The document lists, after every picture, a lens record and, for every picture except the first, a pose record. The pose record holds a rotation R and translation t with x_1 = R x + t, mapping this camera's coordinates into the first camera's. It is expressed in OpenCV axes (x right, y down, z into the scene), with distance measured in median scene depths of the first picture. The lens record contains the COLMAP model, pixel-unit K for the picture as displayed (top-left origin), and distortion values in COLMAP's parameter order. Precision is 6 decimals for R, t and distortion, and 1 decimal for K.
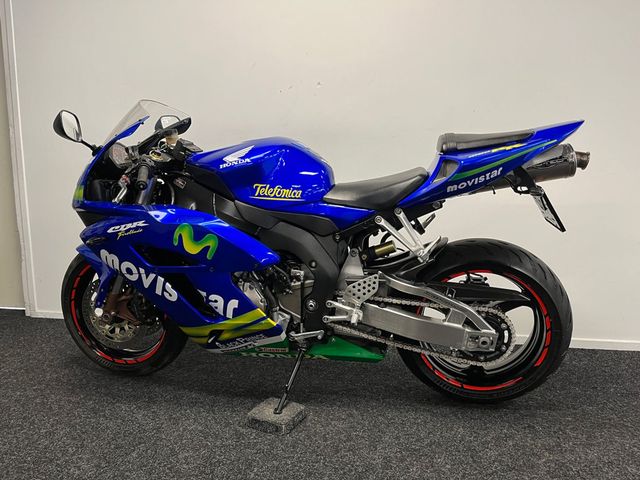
lens RADIAL K [[479.4, 0, 319.9], [0, 479.4, 242.7], [0, 0, 1]] dist [0.085488, -0.111290]
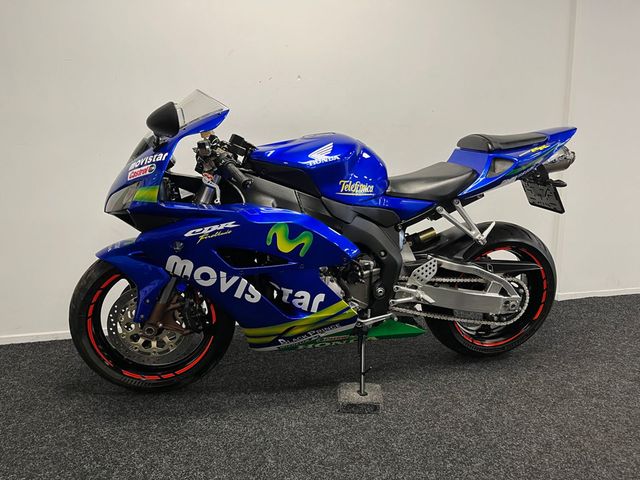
lens RADIAL K [[479.4, 0, 319.9], [0, 479.4, 242.7], [0, 0, 1]] dist [0.085488, -0.111290]
pose [[0.911880, -0.068376, 0.404722, -0.578436], [0.054652, 0.997474, 0.045383, -0.036454], [-0.406803, -0.019265, 0.913313, 0.068232]]
